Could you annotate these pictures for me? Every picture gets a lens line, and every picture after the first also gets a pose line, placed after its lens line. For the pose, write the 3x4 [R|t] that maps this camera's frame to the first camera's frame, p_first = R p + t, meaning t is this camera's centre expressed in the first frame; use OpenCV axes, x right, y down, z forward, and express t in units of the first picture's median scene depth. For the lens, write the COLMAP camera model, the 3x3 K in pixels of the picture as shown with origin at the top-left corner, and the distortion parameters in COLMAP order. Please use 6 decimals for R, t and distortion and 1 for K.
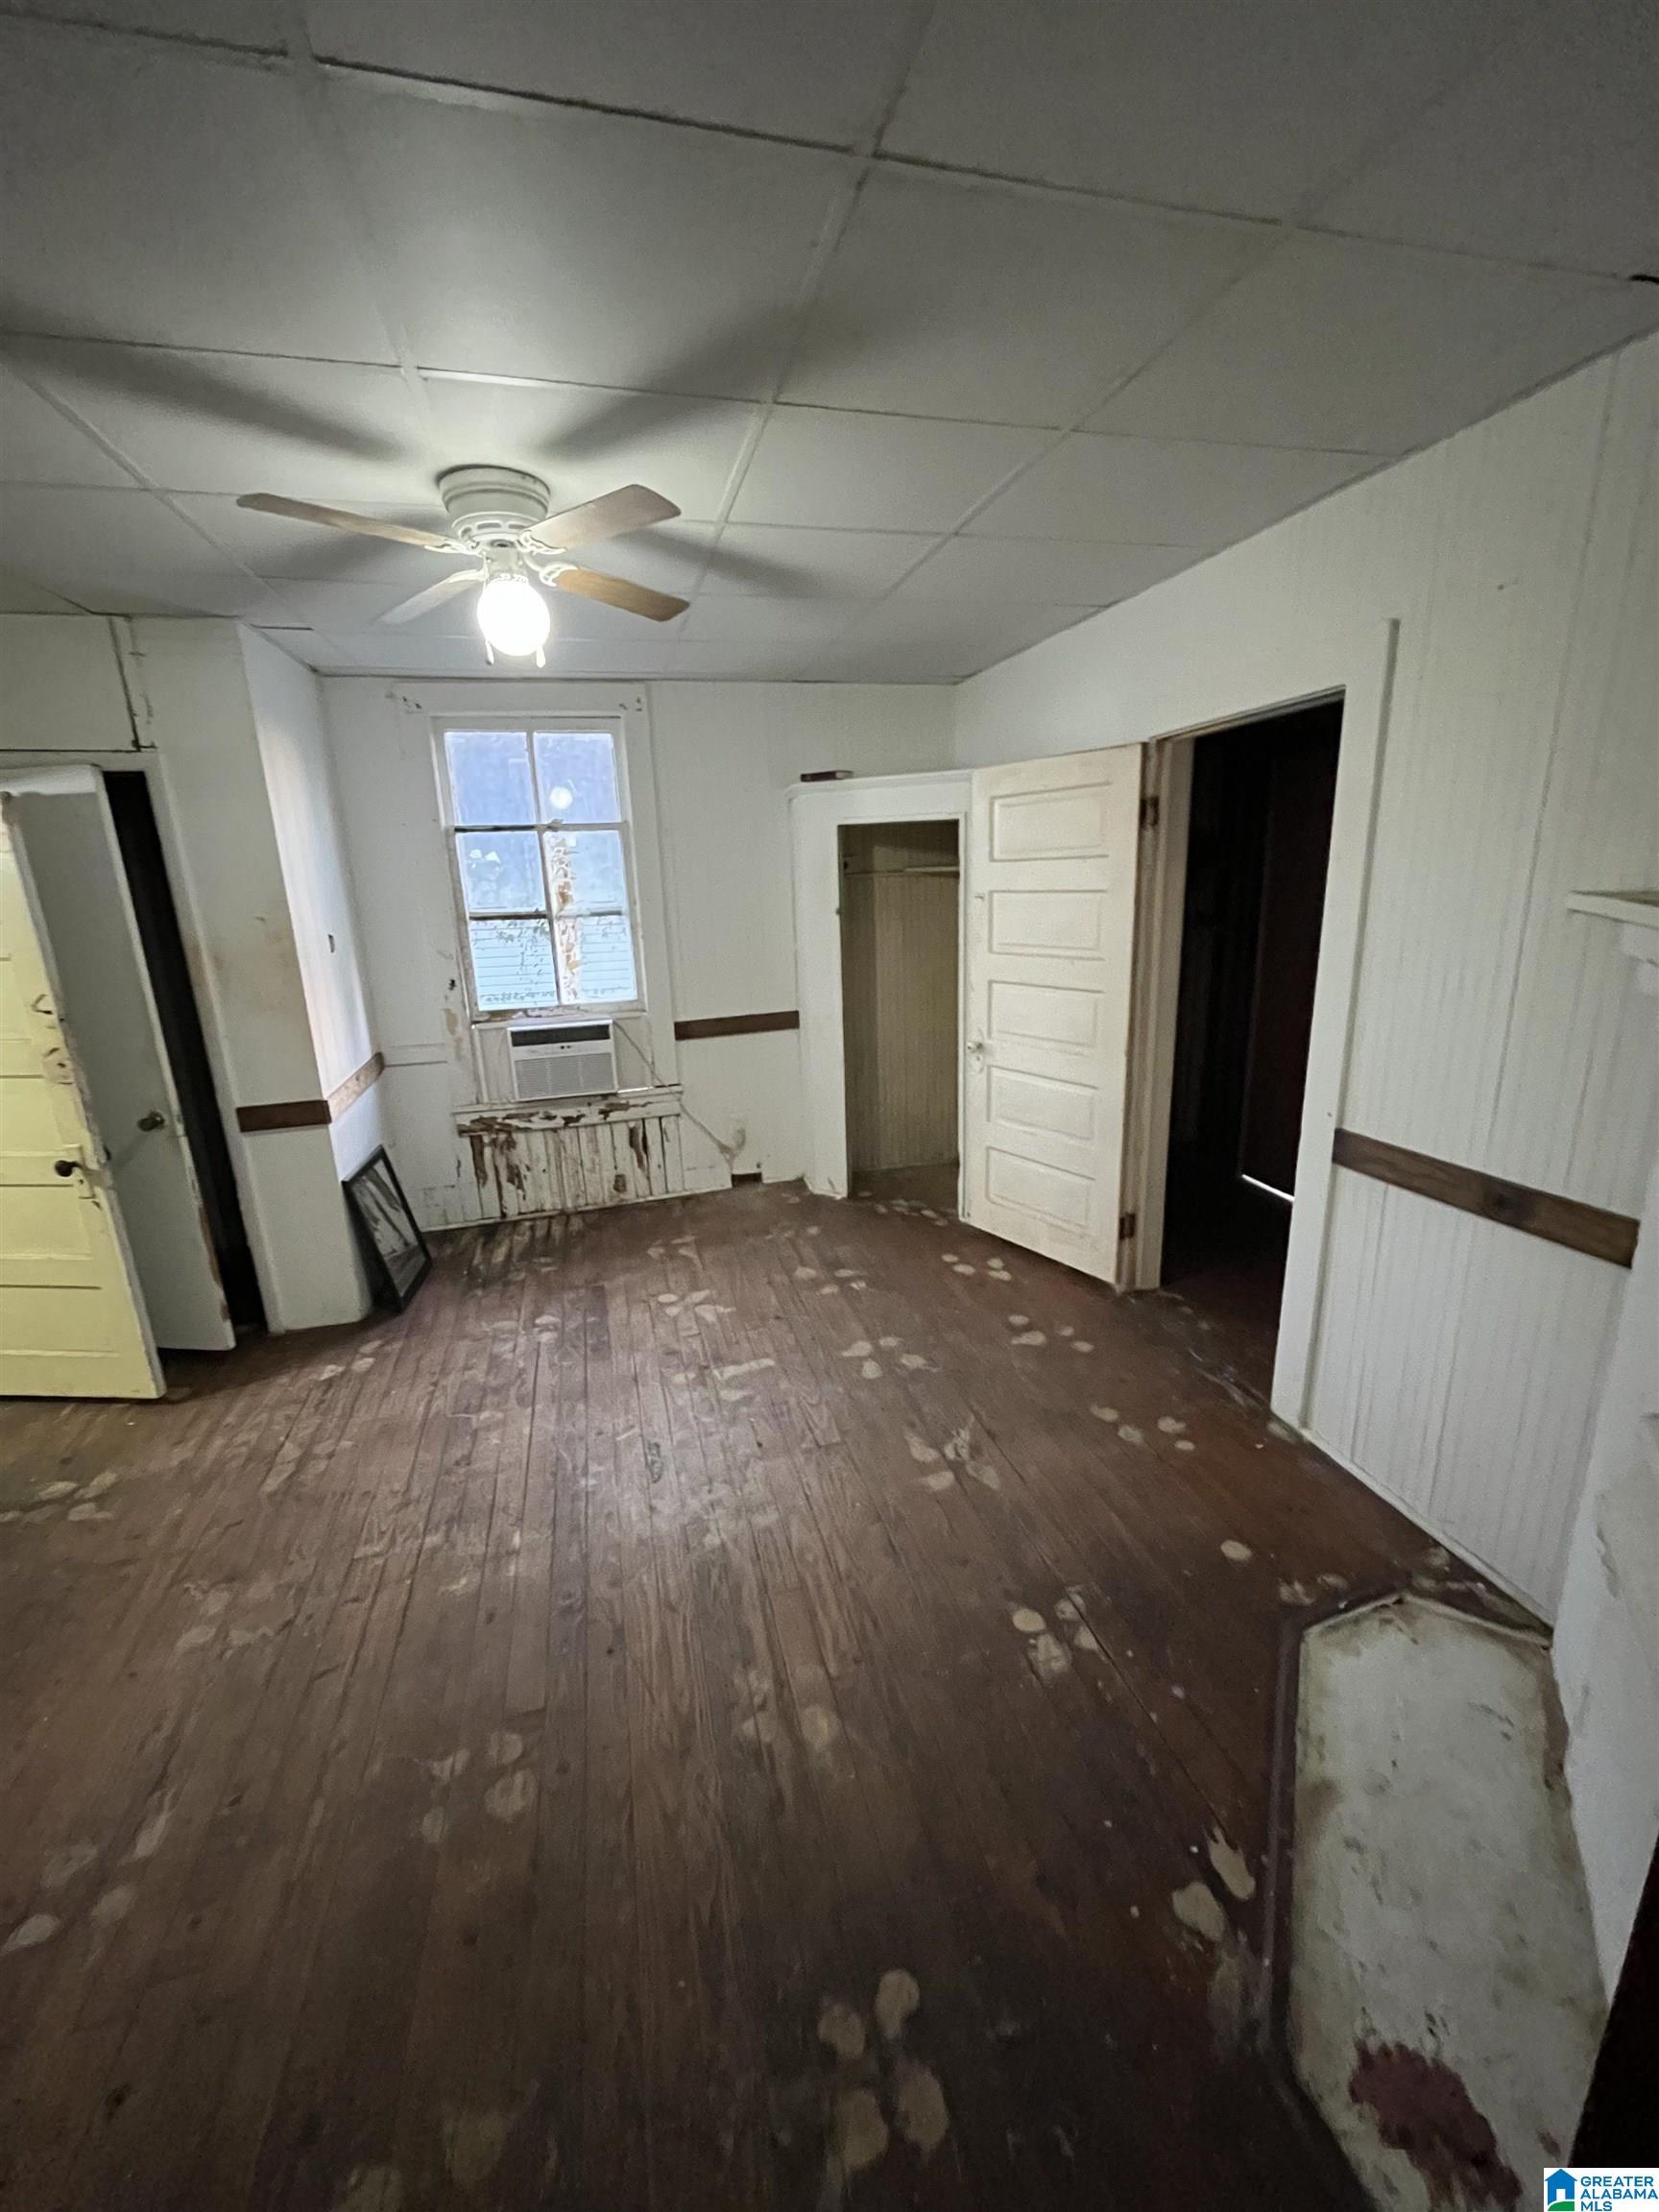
lens RADIAL K [[899.2, 0, 829.5], [0, 899.2, 1106.0], [0, 0, 1]] dist [-0.002984, -0.000003]
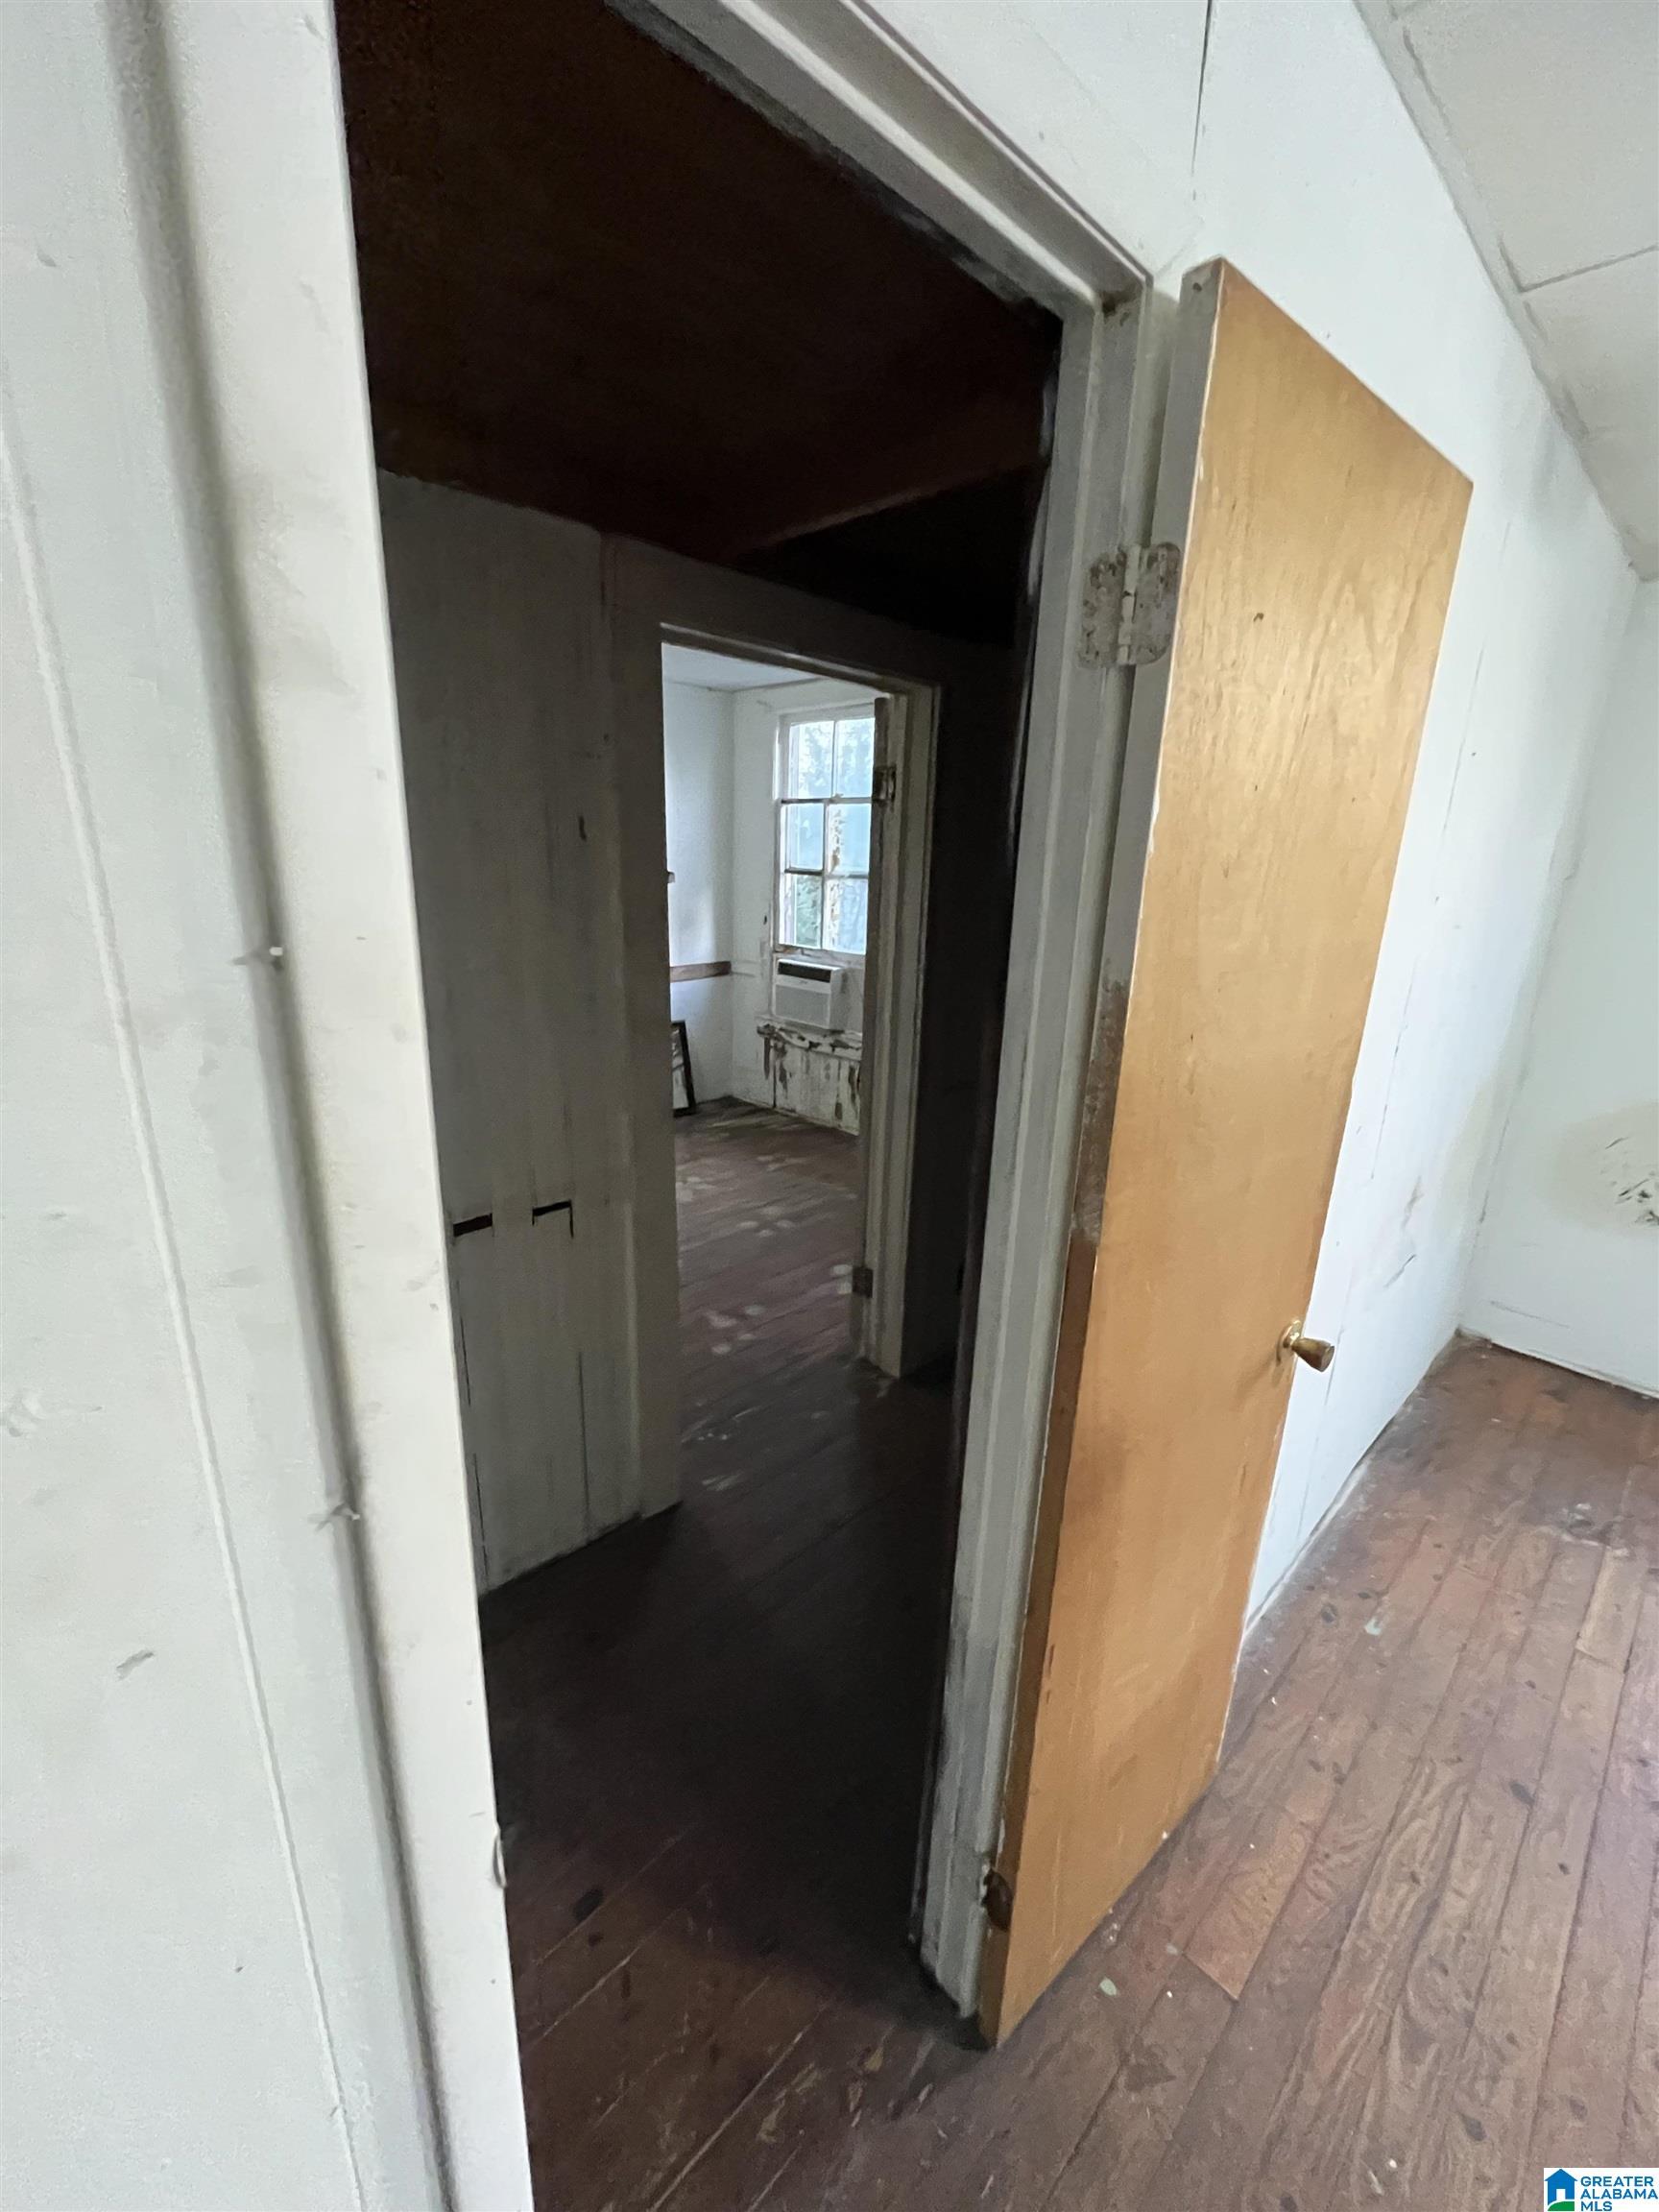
lens RADIAL K [[899.2, 0, 829.5], [0, 899.2, 1106.0], [0, 0, 1]] dist [-0.002984, -0.000003]
pose [[0.482748, 0.288887, -0.826740, 0.772408], [-0.264536, 0.948030, 0.176802, -0.130729], [0.834851, 0.133352, 0.534080, 0.399256]]
